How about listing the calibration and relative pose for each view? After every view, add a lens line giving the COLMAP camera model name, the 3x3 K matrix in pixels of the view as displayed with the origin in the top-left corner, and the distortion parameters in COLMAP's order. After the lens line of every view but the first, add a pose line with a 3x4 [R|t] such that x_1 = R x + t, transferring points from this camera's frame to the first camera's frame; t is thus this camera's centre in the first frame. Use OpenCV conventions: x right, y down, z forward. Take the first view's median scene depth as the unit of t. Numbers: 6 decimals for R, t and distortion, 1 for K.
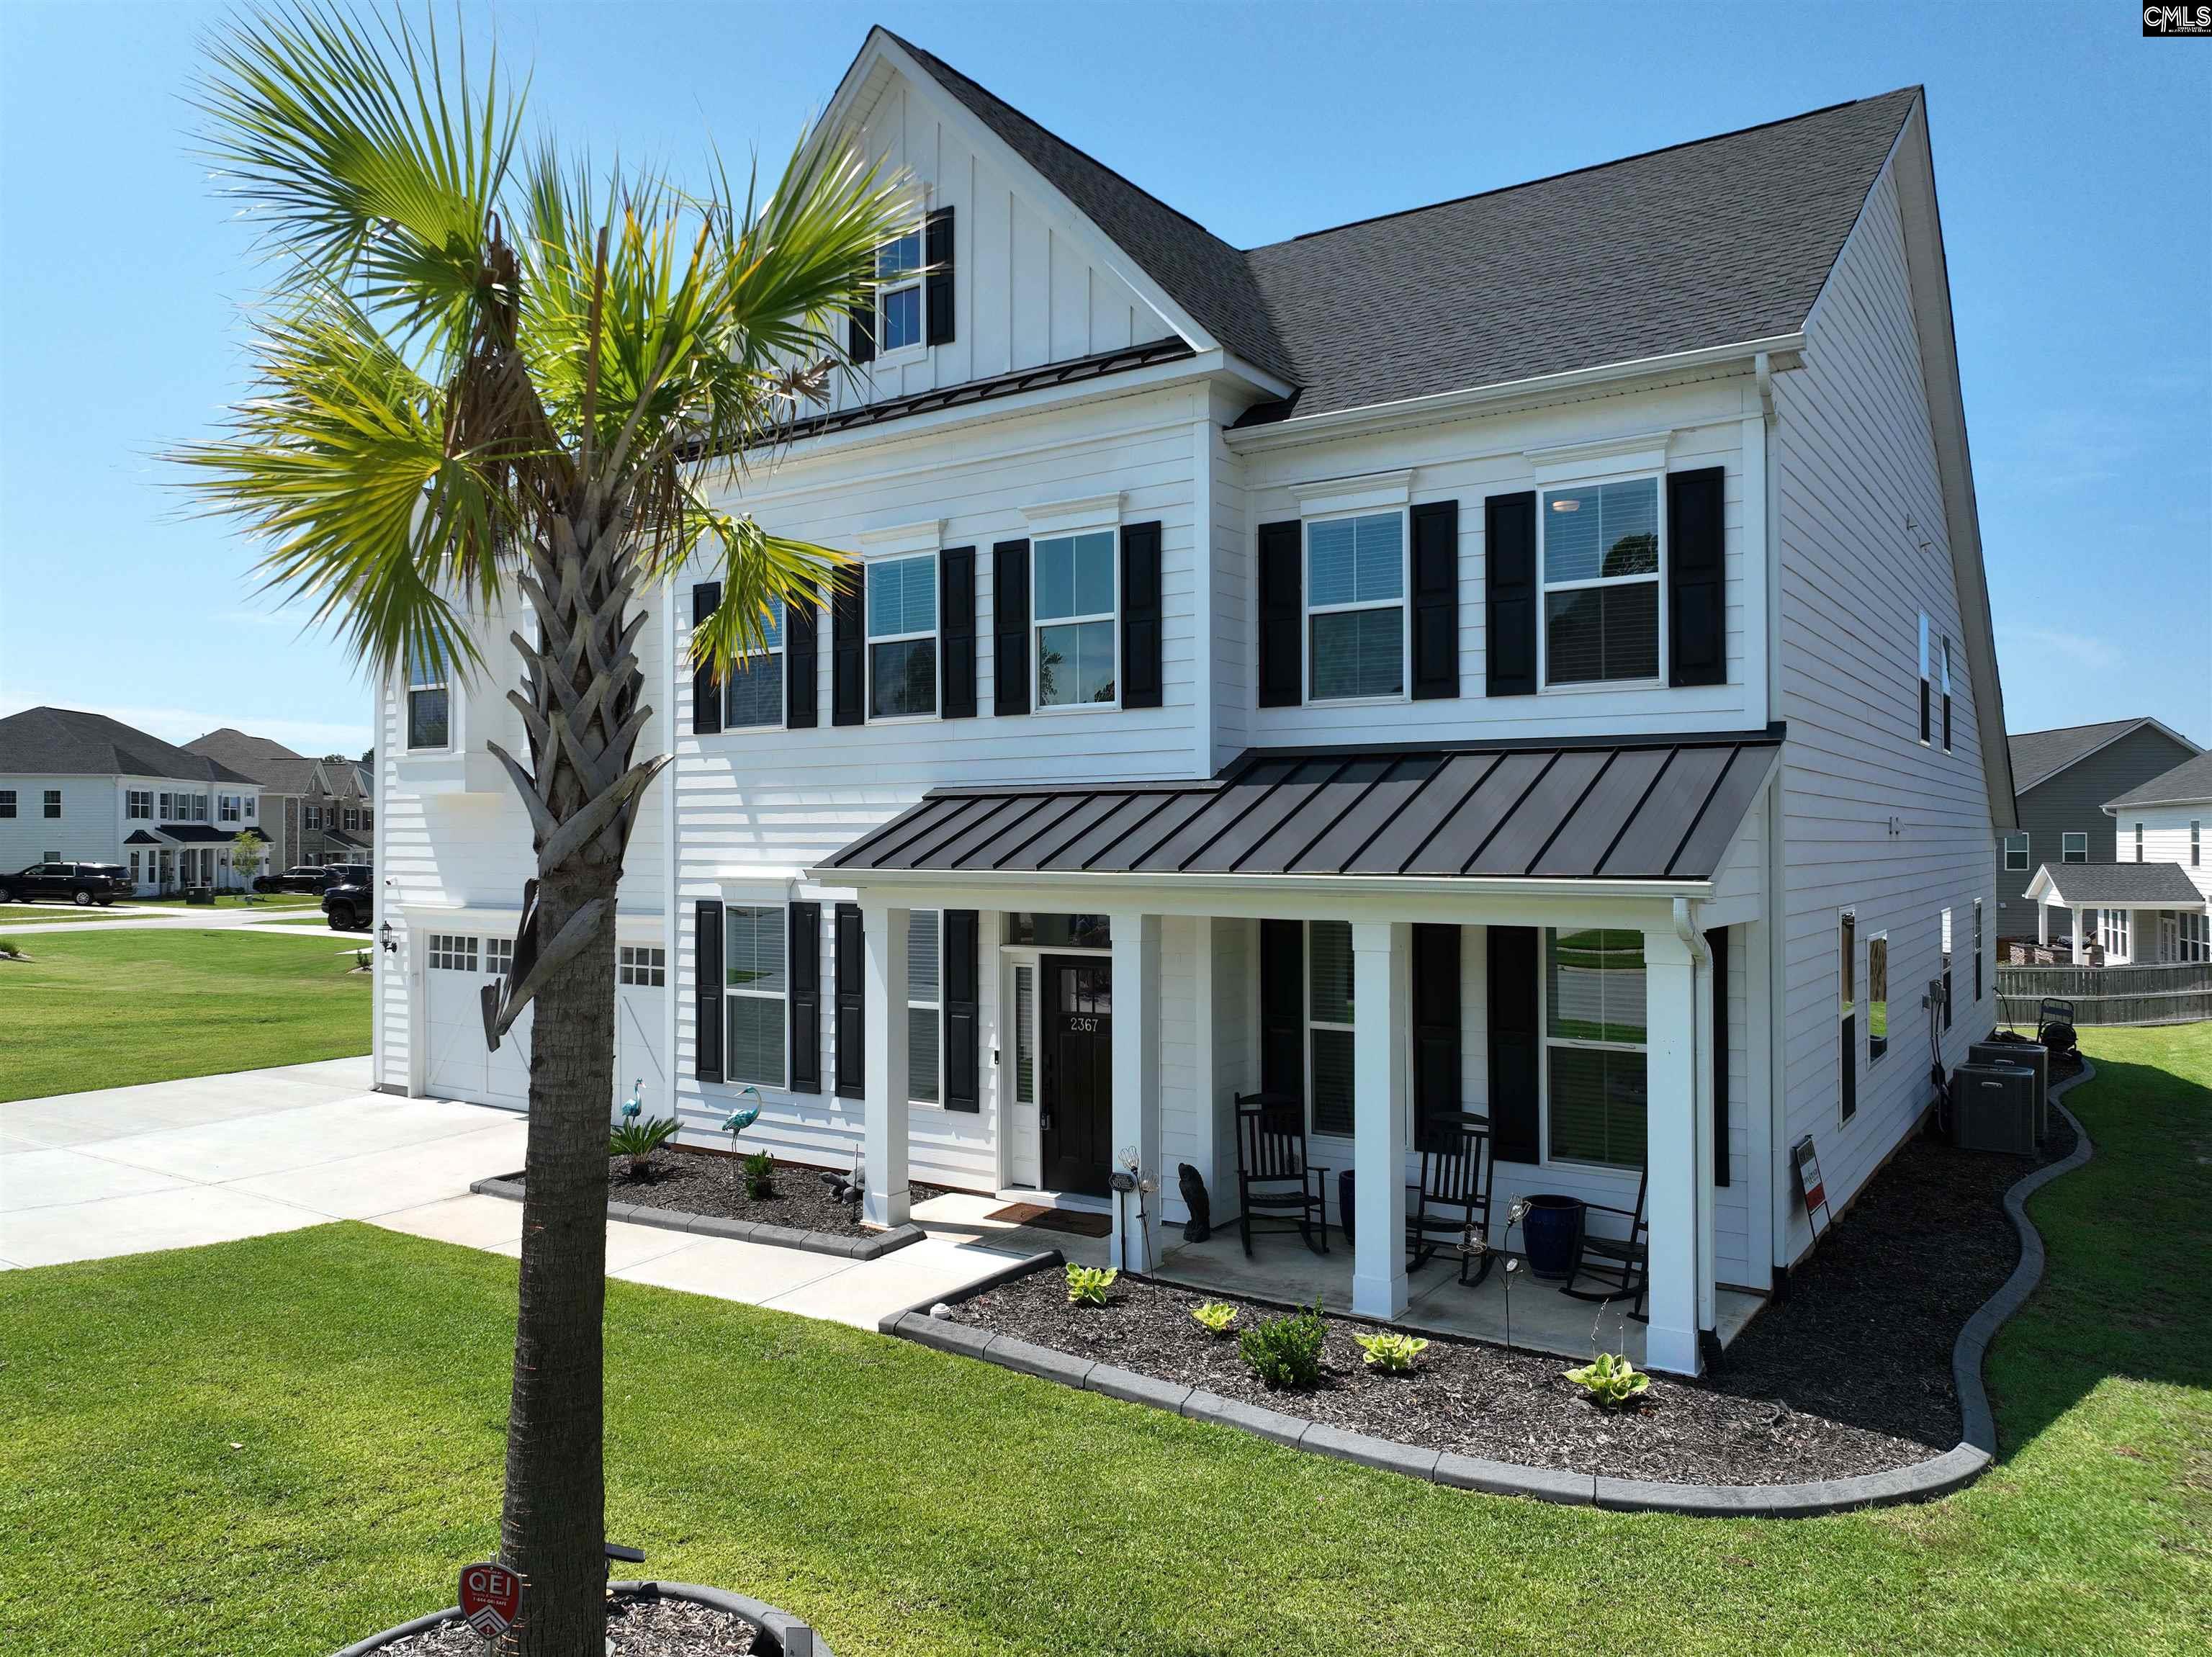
lens RADIAL K [[1557.1, 0, 1106.0], [0, 1557.1, 828.5], [0, 0, 1]] dist [0.007772, 0.002000]
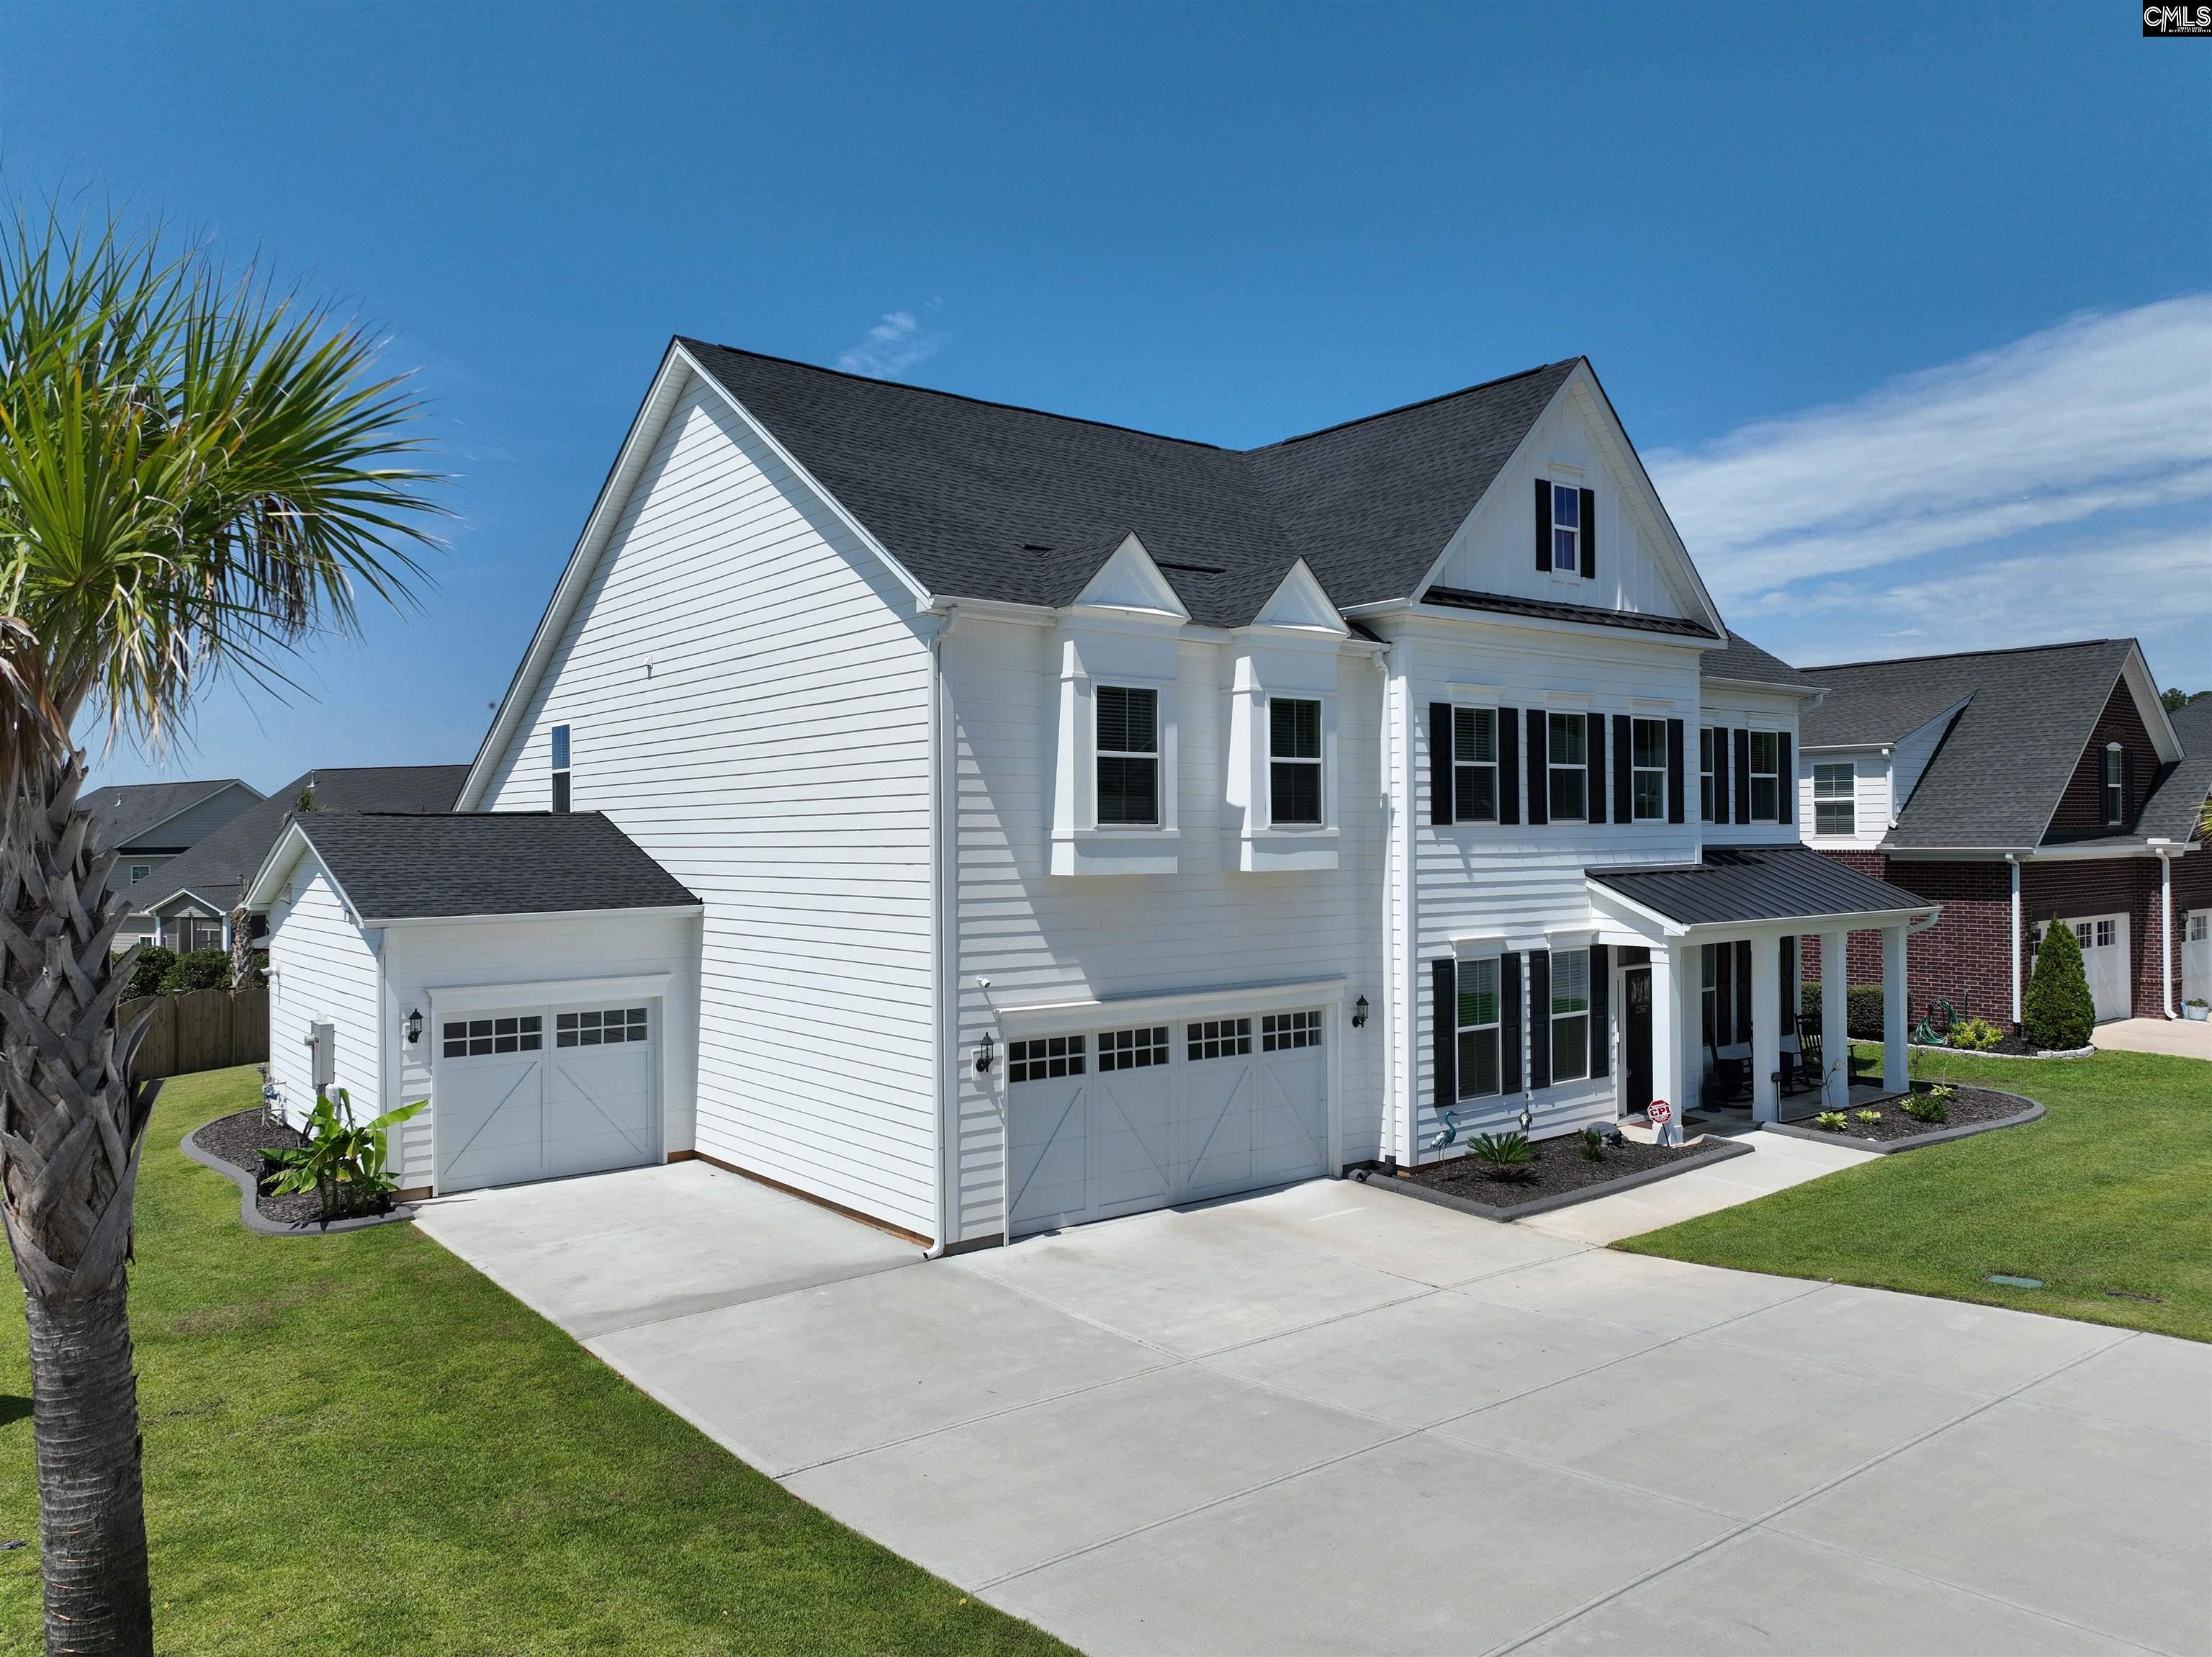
lens RADIAL K [[1557.1, 0, 1106.0], [0, 1557.1, 828.5], [0, 0, 1]] dist [0.007772, 0.002000]
pose [[0.300031, 0.003221, 0.953924, -1.664848], [0.000658, 0.999993, -0.003583, -0.058952], [-0.953929, 0.001702, 0.300027, 0.969672]]
